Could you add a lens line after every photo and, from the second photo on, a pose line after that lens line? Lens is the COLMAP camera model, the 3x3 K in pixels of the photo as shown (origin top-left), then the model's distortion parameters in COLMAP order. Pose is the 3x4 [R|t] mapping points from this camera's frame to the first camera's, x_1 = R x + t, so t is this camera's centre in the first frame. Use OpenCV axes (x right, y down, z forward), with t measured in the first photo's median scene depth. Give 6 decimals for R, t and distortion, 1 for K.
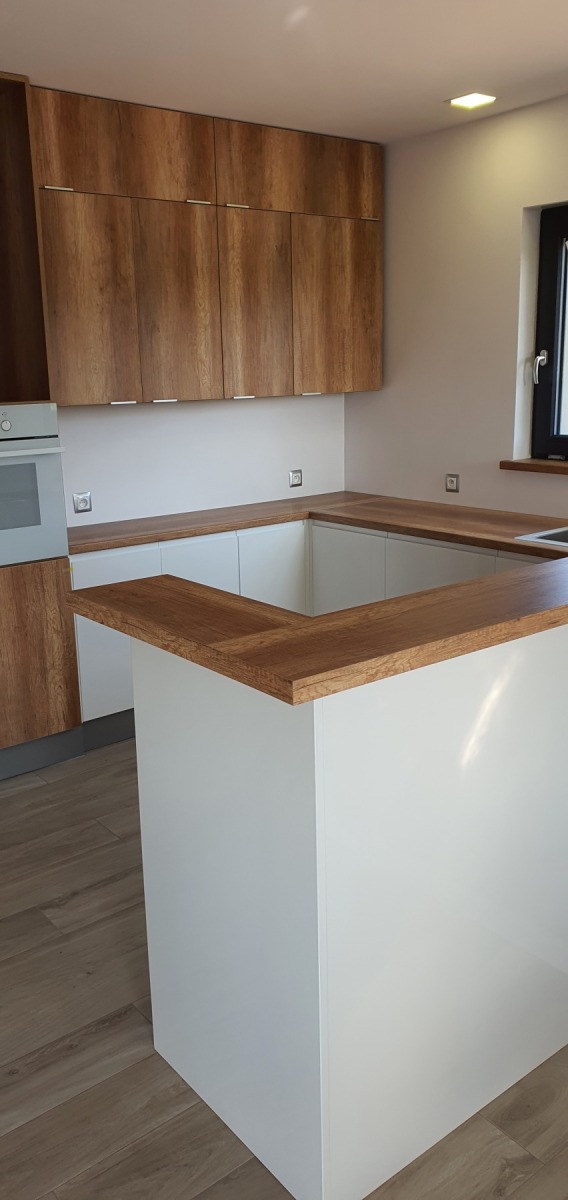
lens RADIAL K [[940.0, 0, 281.8], [0, 940.0, 593.9], [0, 0, 1]] dist [0.092270, -0.233035]
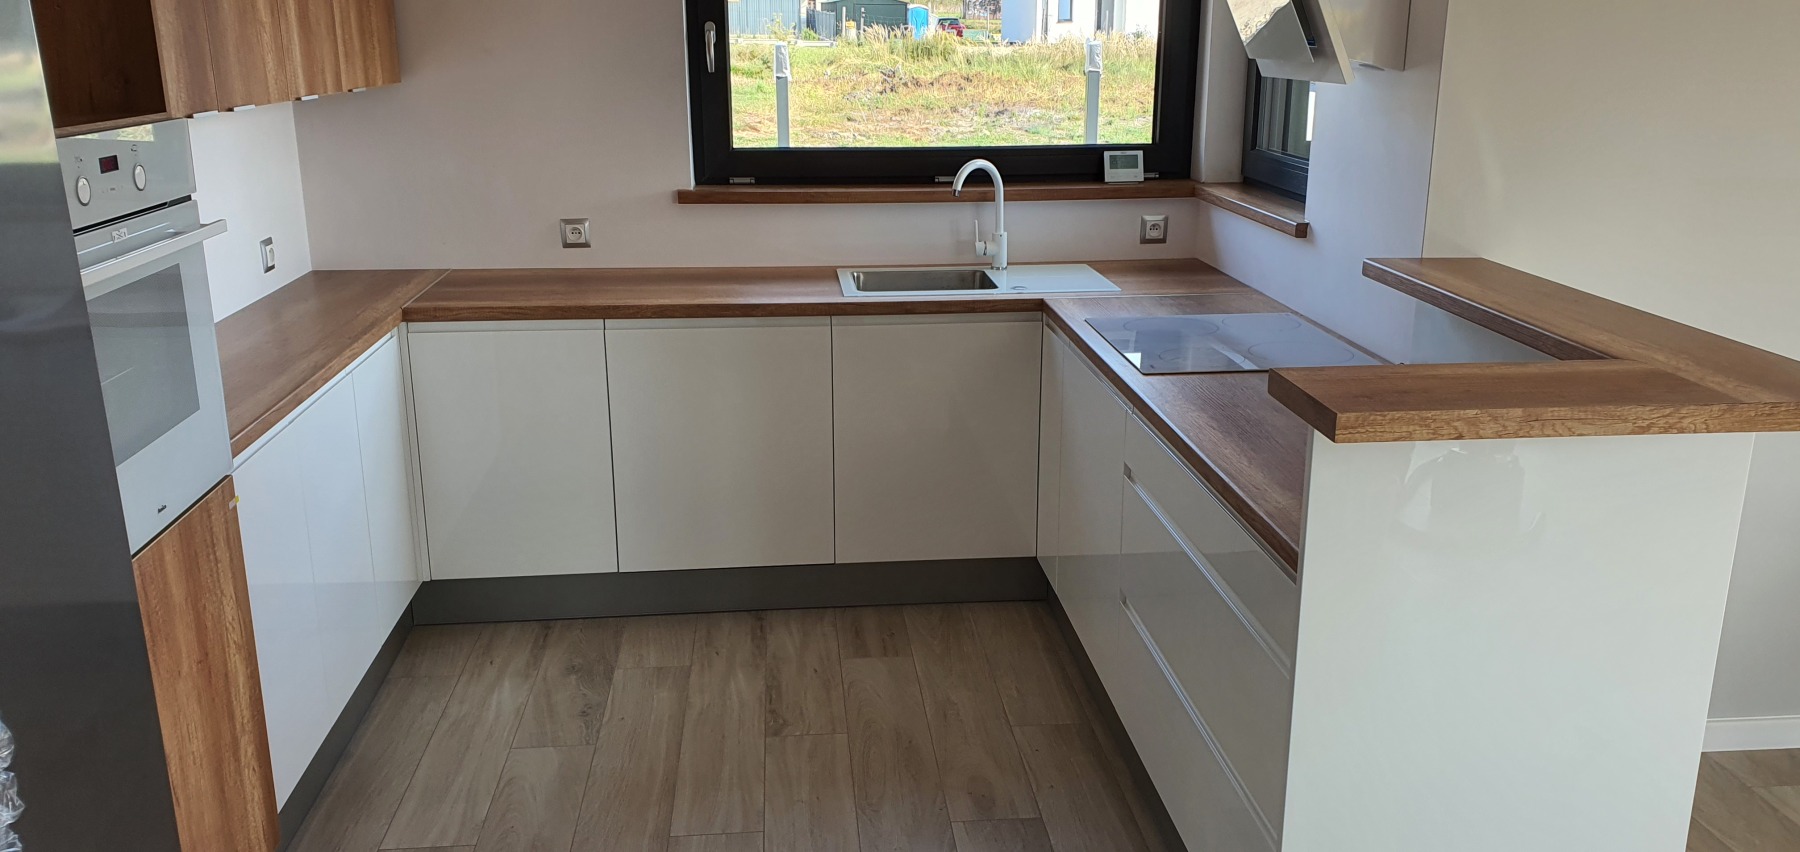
lens RADIAL K [[1400.1, 0, 894.8], [0, 1400.1, 426.8], [0, 0, 1]] dist [0.103682, -0.200884]
pose [[0.548888, -0.207841, 0.809644, -0.551903], [0.188552, 0.974417, 0.122313, -0.077805], [-0.814352, 0.085524, 0.574035, 0.357649]]
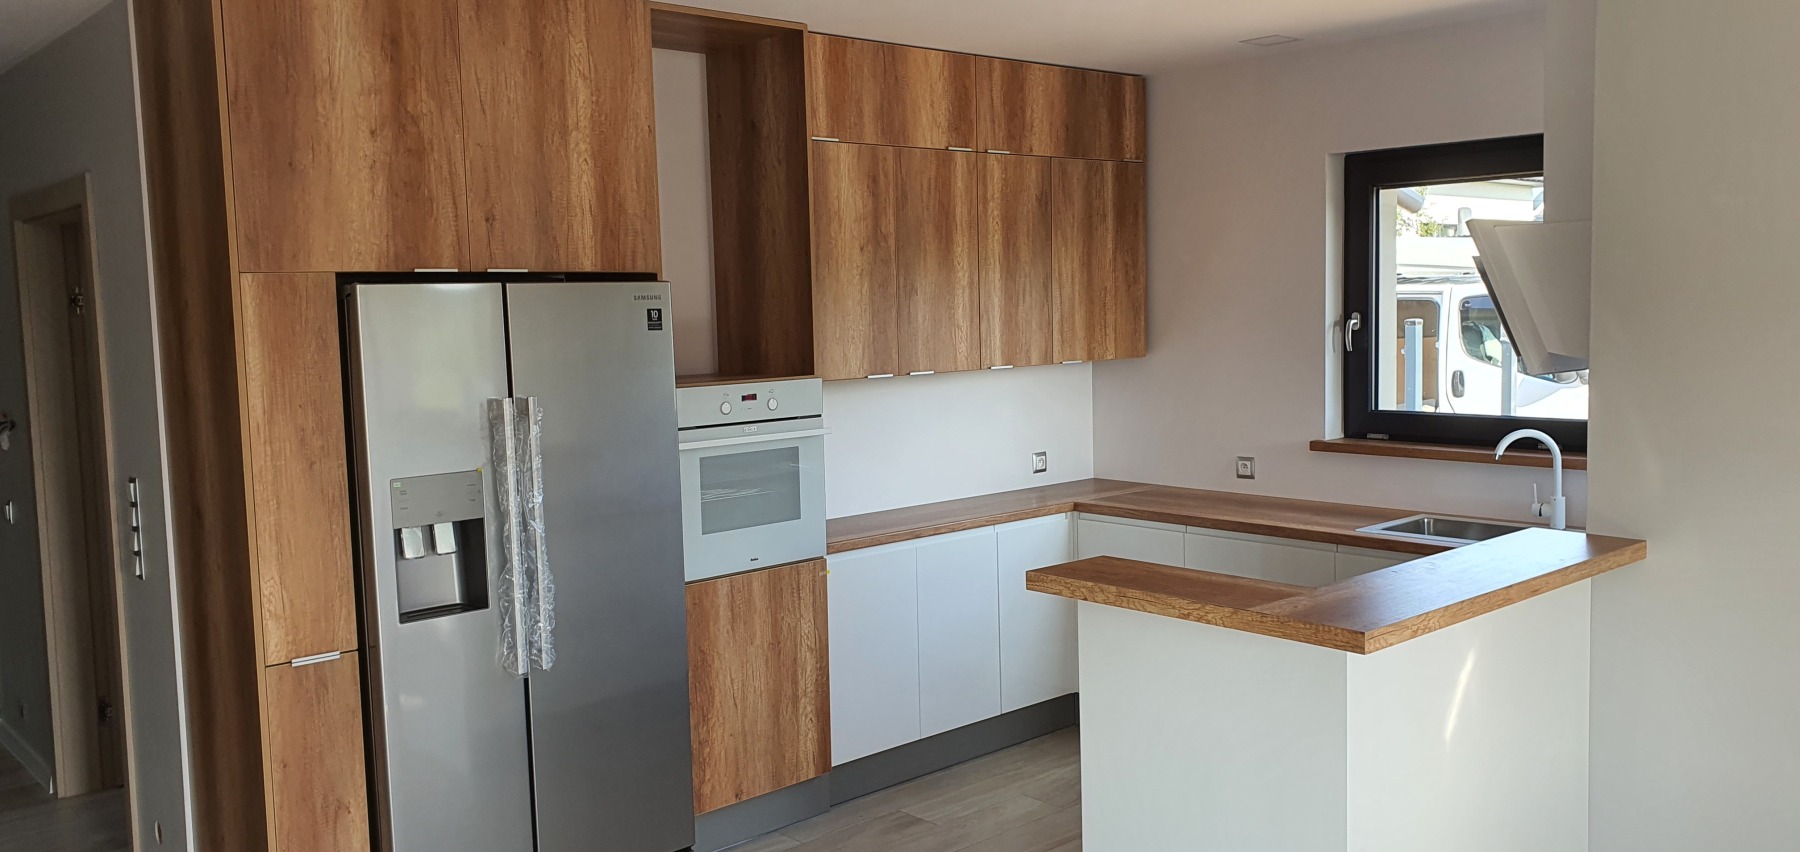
lens RADIAL K [[1409.9, 0, 895.1], [0, 1409.9, 425.4], [0, 0, 1]] dist [0.222842, -0.744640]
pose [[0.998113, -0.007640, 0.060922, -0.227829], [0.016920, 0.988036, -0.153294, 0.035730], [-0.059022, 0.154036, 0.986301, -0.240955]]
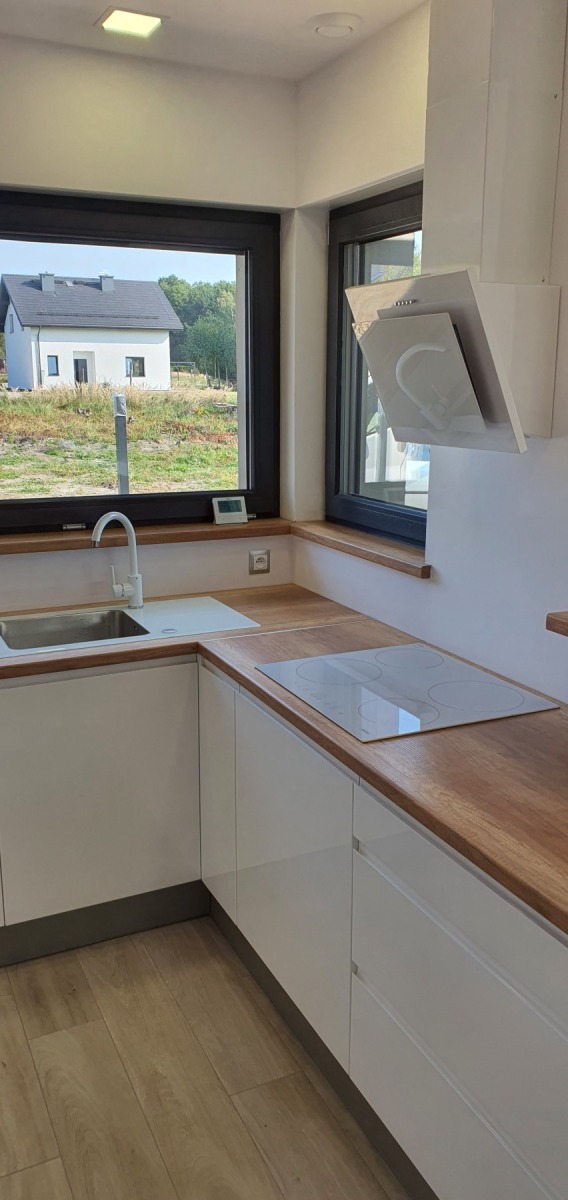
lens RADIAL K [[934.4, 0, 288.7], [0, 934.4, 587.8], [0, 0, 1]] dist [0.116161, -0.151164]
pose [[0.221499, -0.188667, 0.956736, -0.334771], [0.224315, 0.964654, 0.138296, -0.146205], [-0.949010, 0.183978, 0.255991, 0.573482]]
